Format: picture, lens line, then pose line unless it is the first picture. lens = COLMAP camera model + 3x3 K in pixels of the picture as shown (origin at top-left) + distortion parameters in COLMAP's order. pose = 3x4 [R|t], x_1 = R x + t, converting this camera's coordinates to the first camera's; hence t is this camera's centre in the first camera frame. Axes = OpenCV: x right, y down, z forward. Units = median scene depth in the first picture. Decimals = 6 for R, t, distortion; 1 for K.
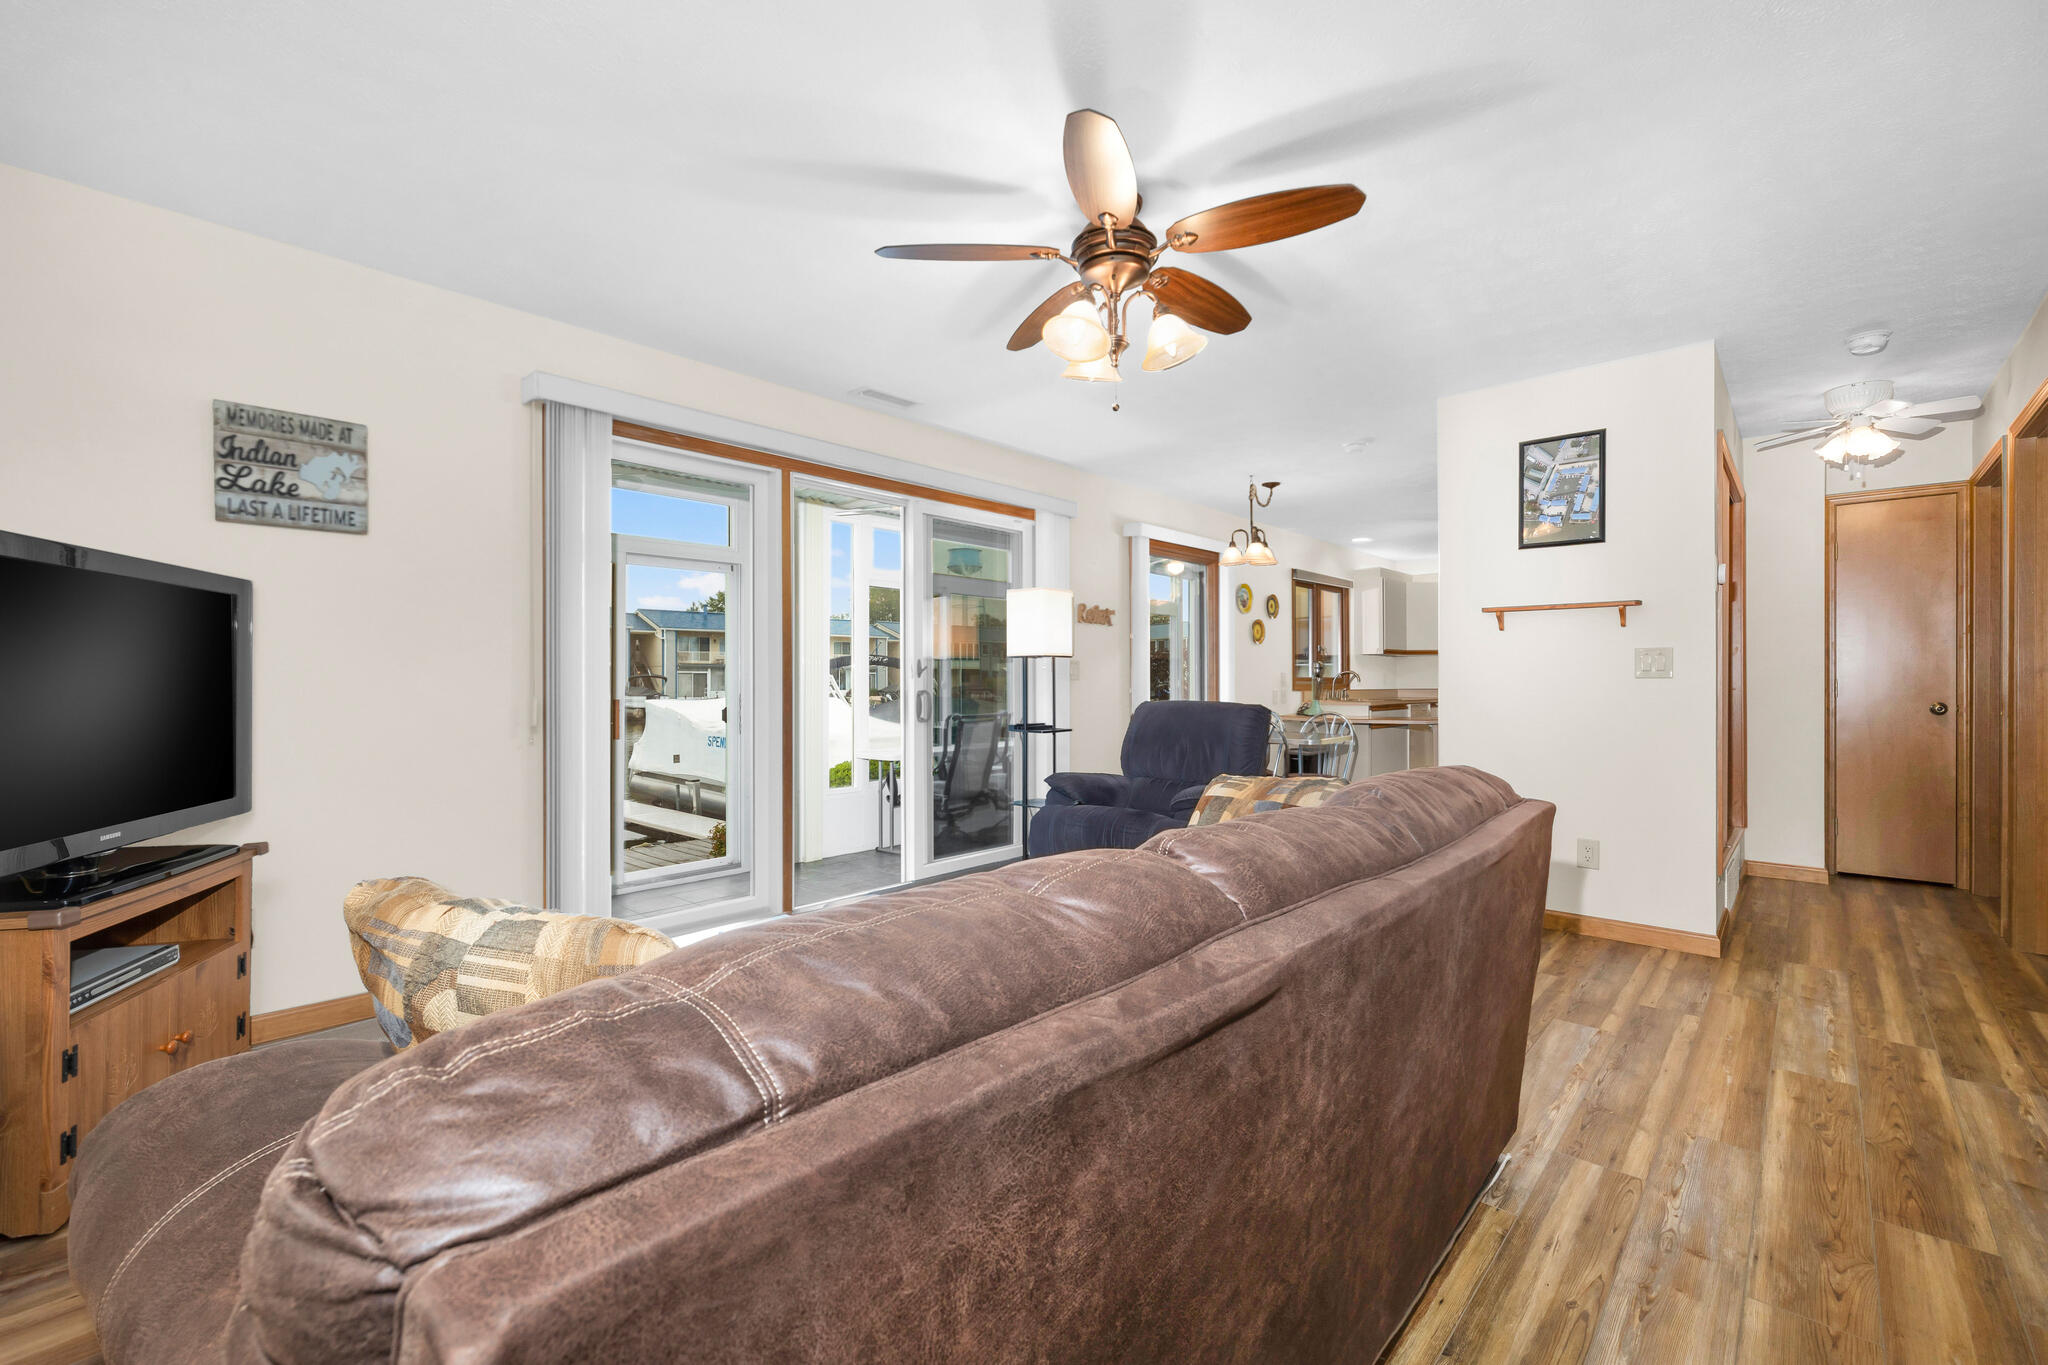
lens RADIAL K [[857.3, 0, 1028.7], [0, 857.3, 686.5], [0, 0, 1]] dist [0.000445, -0.000452]
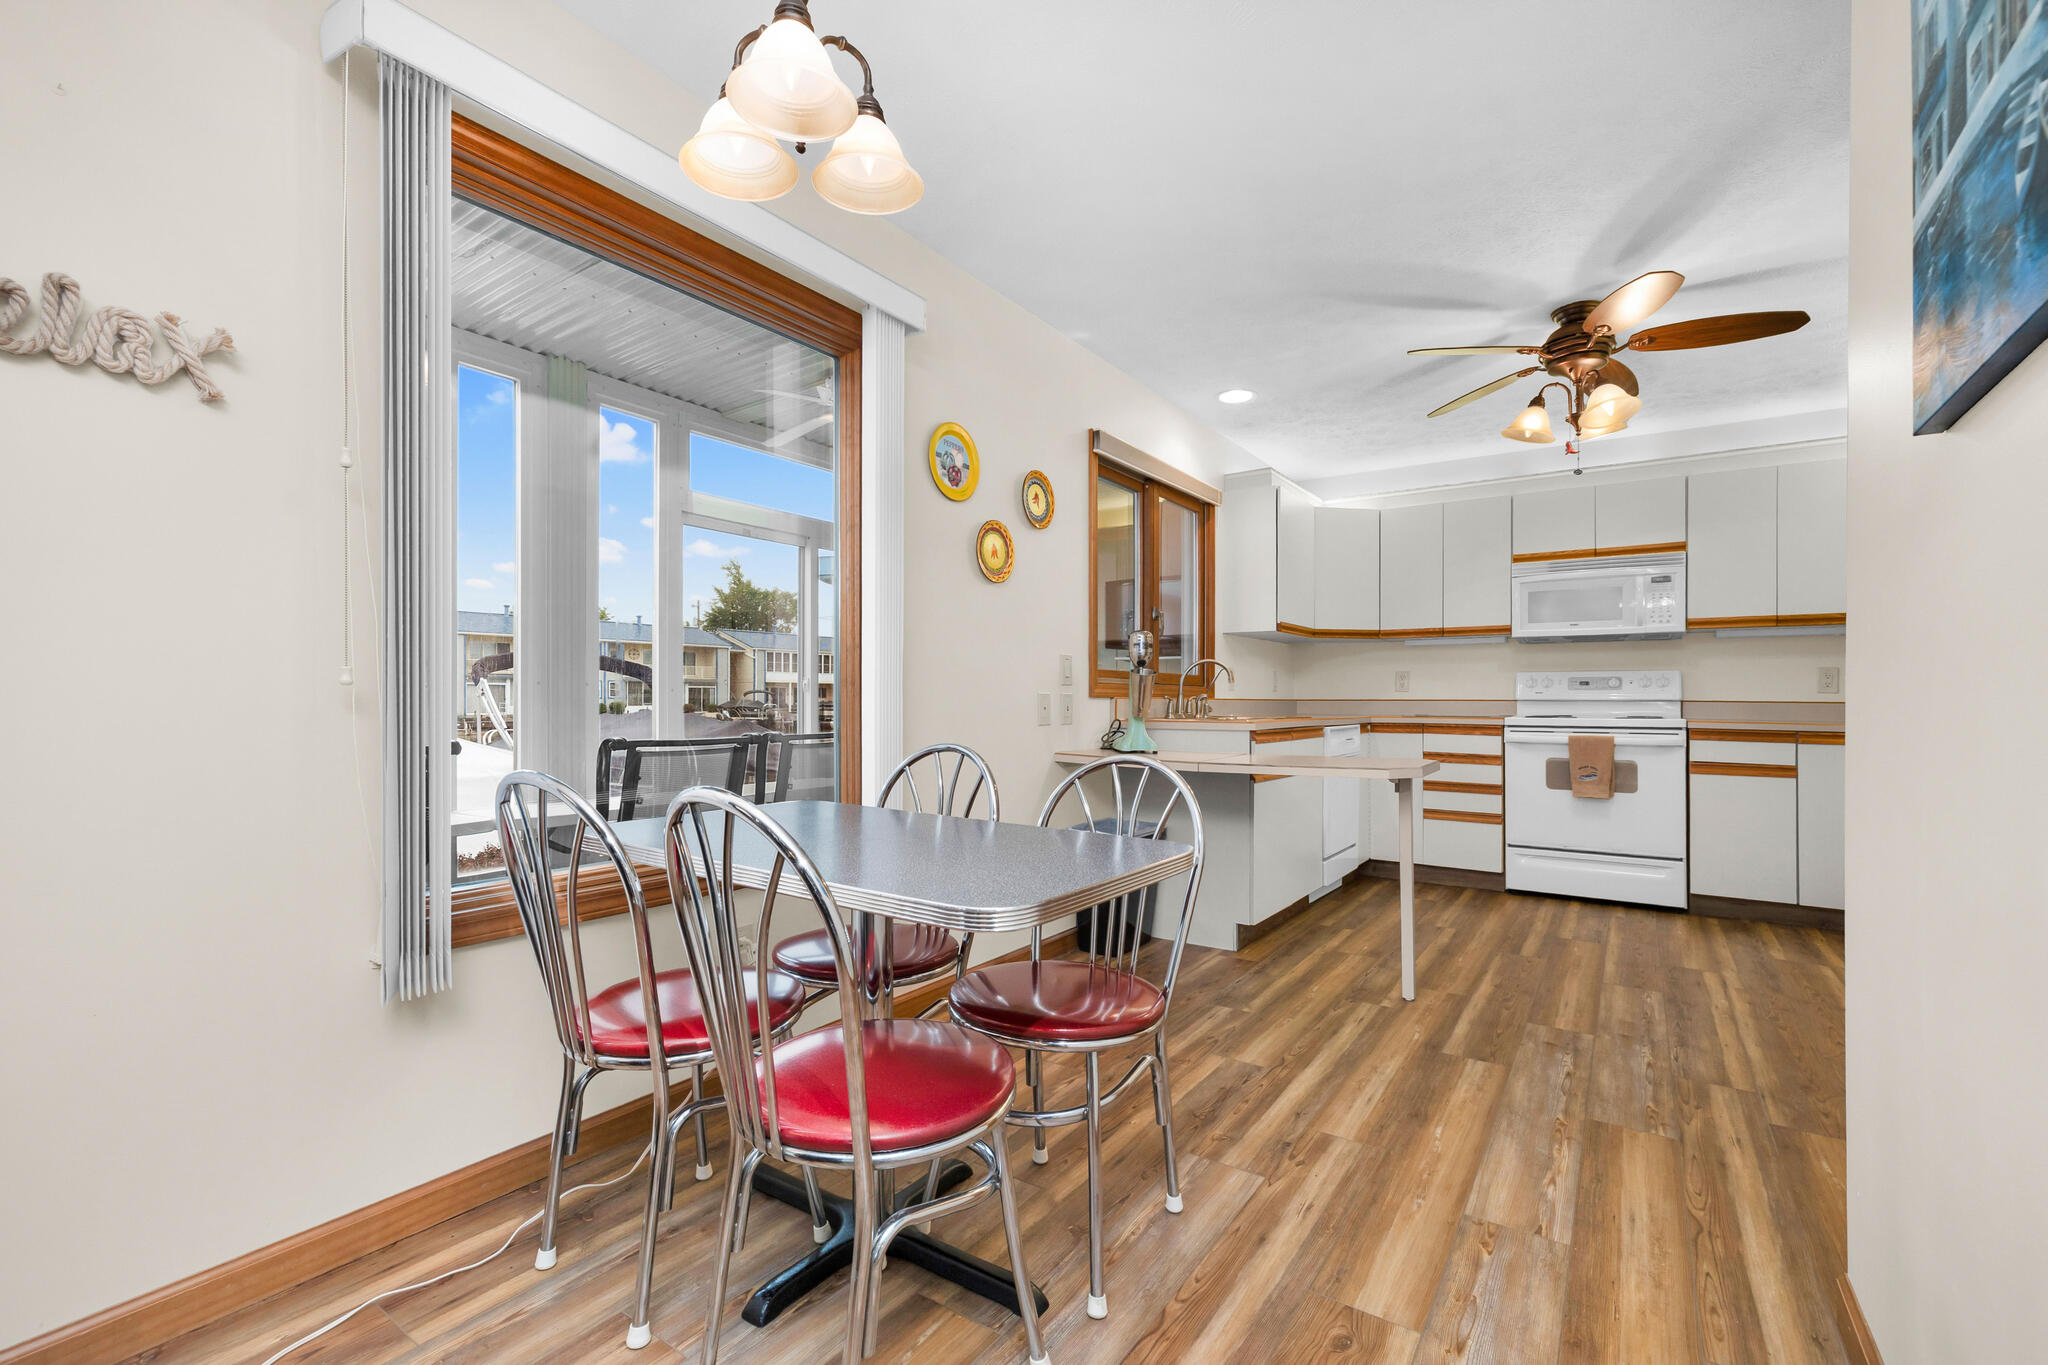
lens RADIAL K [[883.0, 0, 1031.4], [0, 883.0, 694.4], [0, 0, 1]] dist [0.000940, 0.000421]
pose [[0.990337, 0.007512, 0.138479, 0.470858], [-0.005993, 0.999917, -0.011386, 0.020516], [-0.138553, 0.010446, 0.990300, 1.195955]]
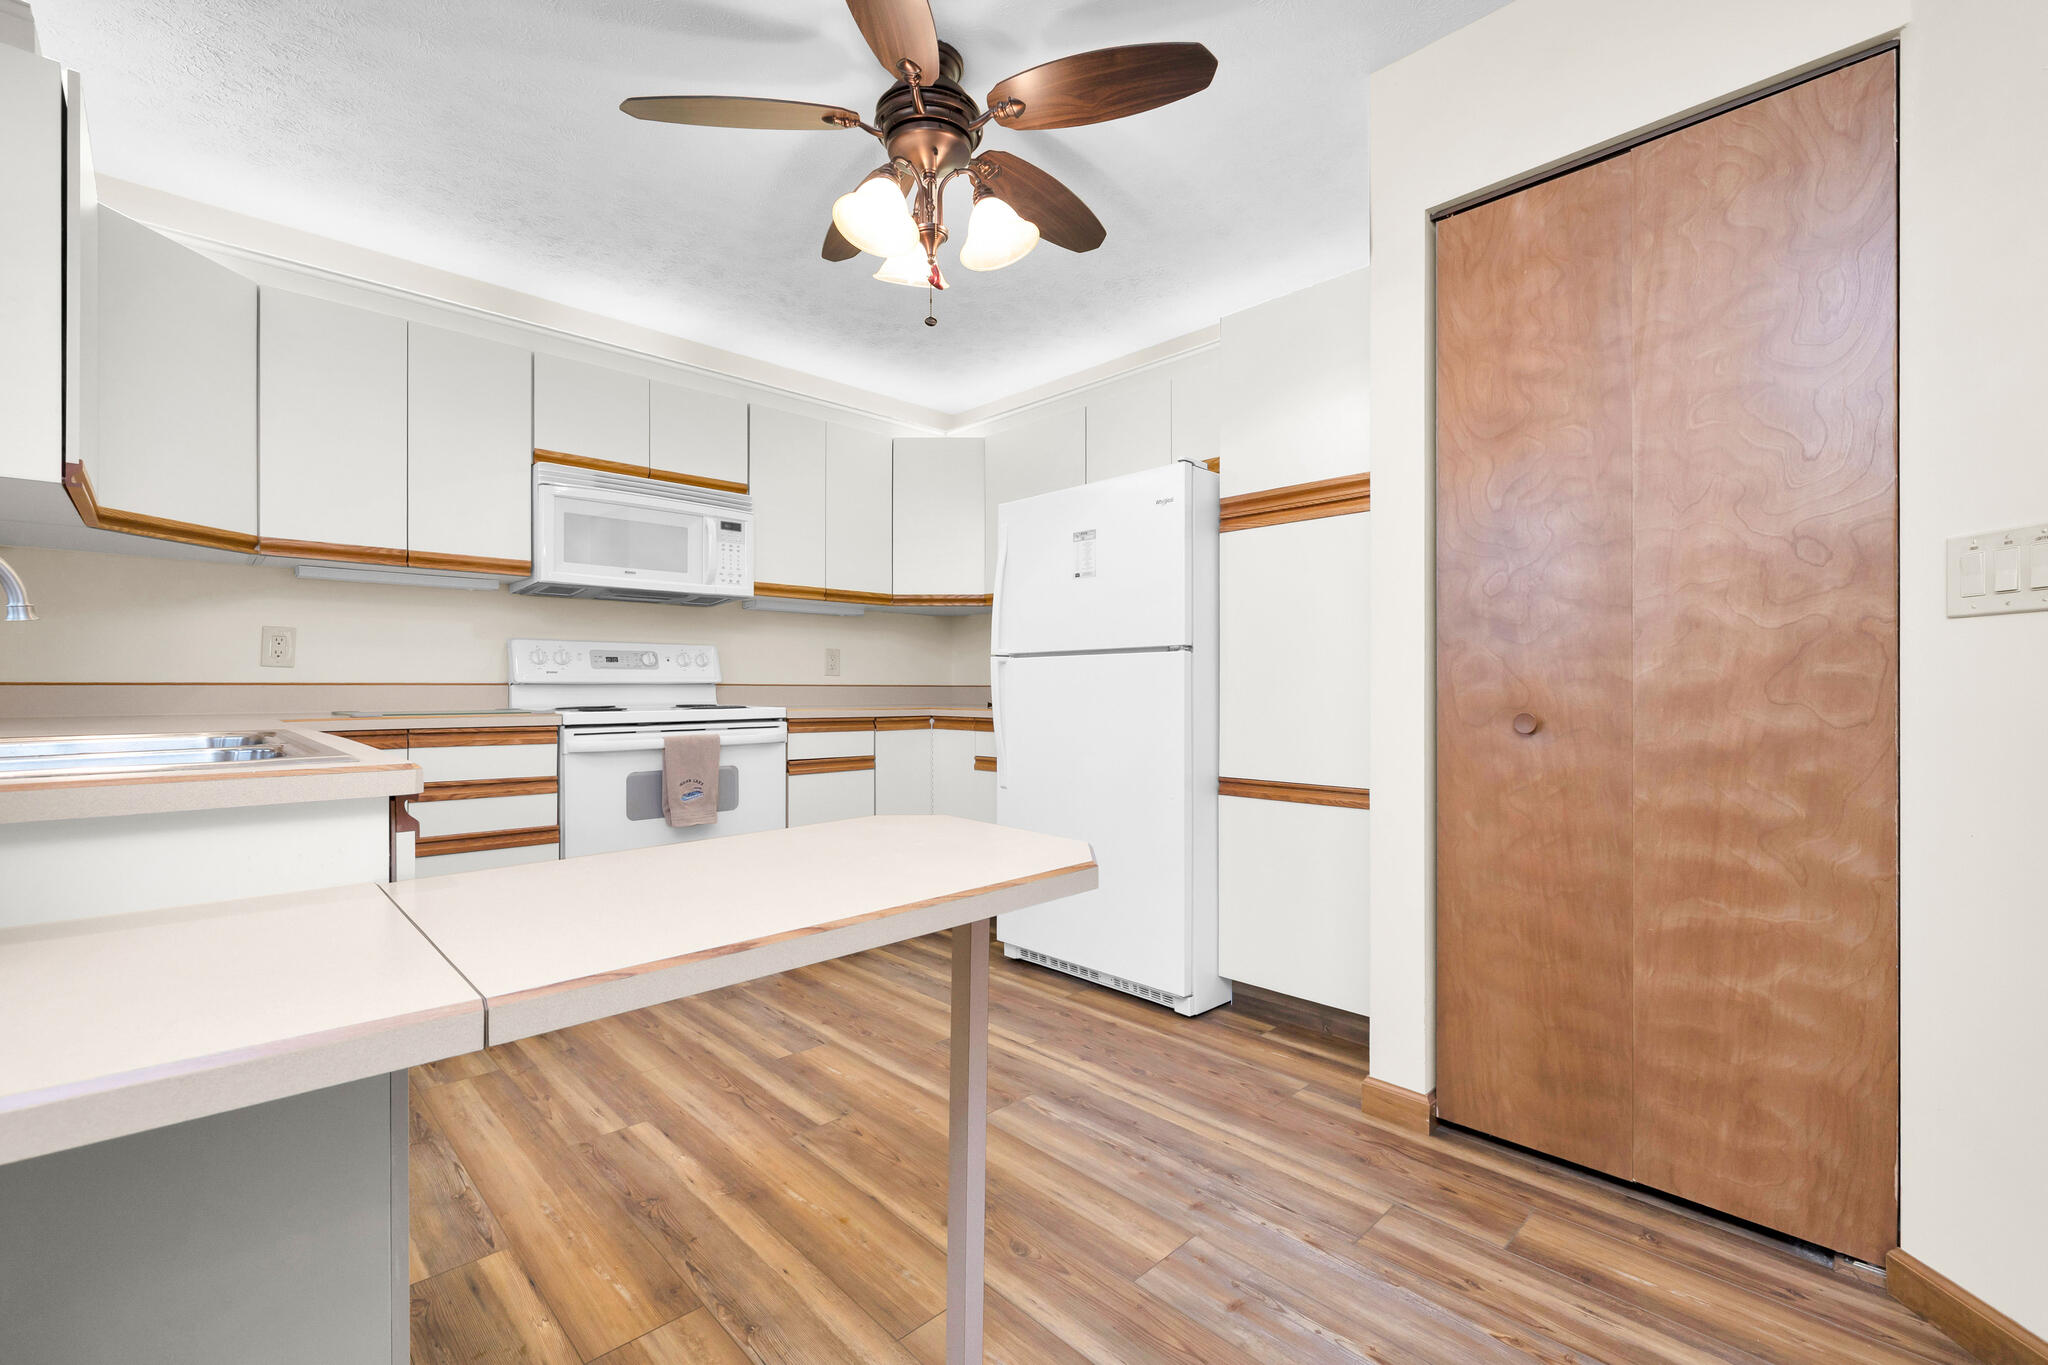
lens RADIAL K [[867.9, 0, 1027.6], [0, 867.9, 682.5], [0, 0, 1]] dist [-0.001758, 0.000395]
pose [[0.055187, 0.007976, 0.998444, 0.598126], [0.006487, 0.999944, -0.008347, 0.018206], [-0.998455, 0.006937, 0.055133, 1.927060]]
